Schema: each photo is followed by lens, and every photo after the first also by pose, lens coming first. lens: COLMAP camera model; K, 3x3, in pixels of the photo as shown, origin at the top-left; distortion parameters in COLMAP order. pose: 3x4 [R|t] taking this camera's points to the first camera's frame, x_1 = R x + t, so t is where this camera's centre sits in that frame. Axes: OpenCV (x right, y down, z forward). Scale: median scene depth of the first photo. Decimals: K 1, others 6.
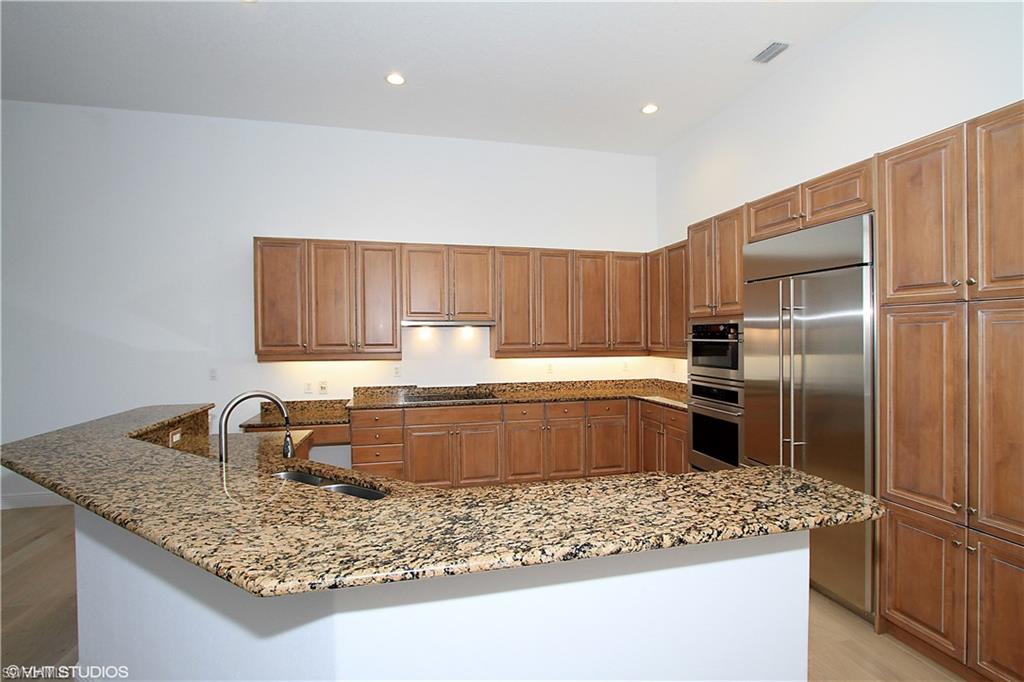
lens RADIAL K [[472.8, 0, 511.1], [0, 472.8, 351.4], [0, 0, 1]] dist [-0.017481, 0.000132]
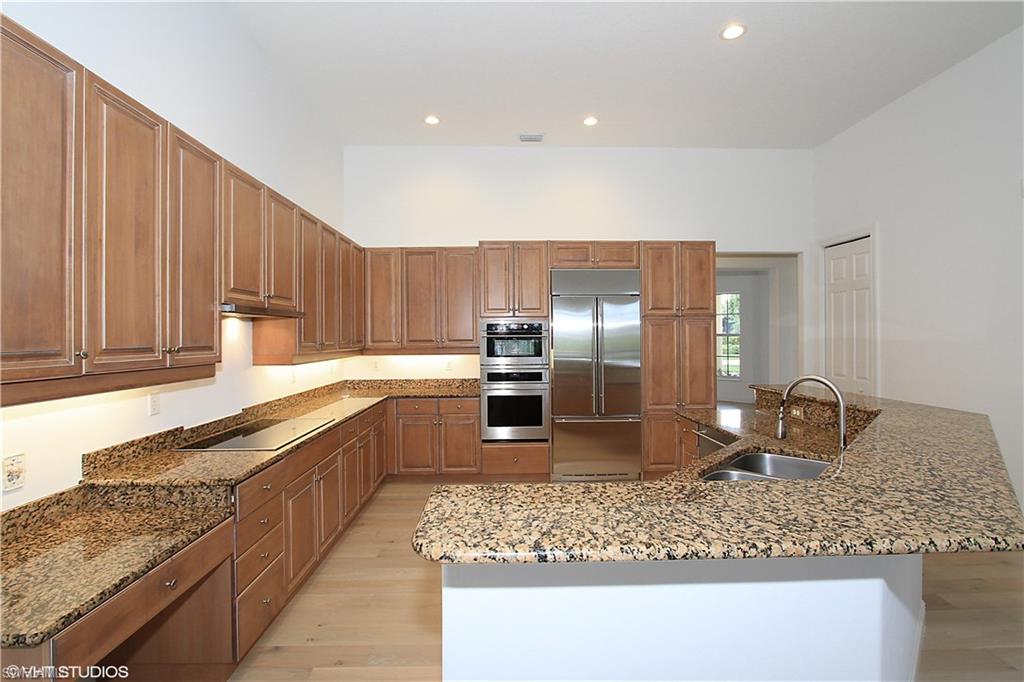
lens RADIAL K [[497.1, 0, 514.6], [0, 497.1, 334.8], [0, 0, 1]] dist [-0.001018, 0.000061]
pose [[0.201815, 0.002188, 0.979421, -0.938066], [0.038851, 0.999193, -0.010237, -0.012962], [-0.978653, 0.040117, 0.201567, 0.742914]]
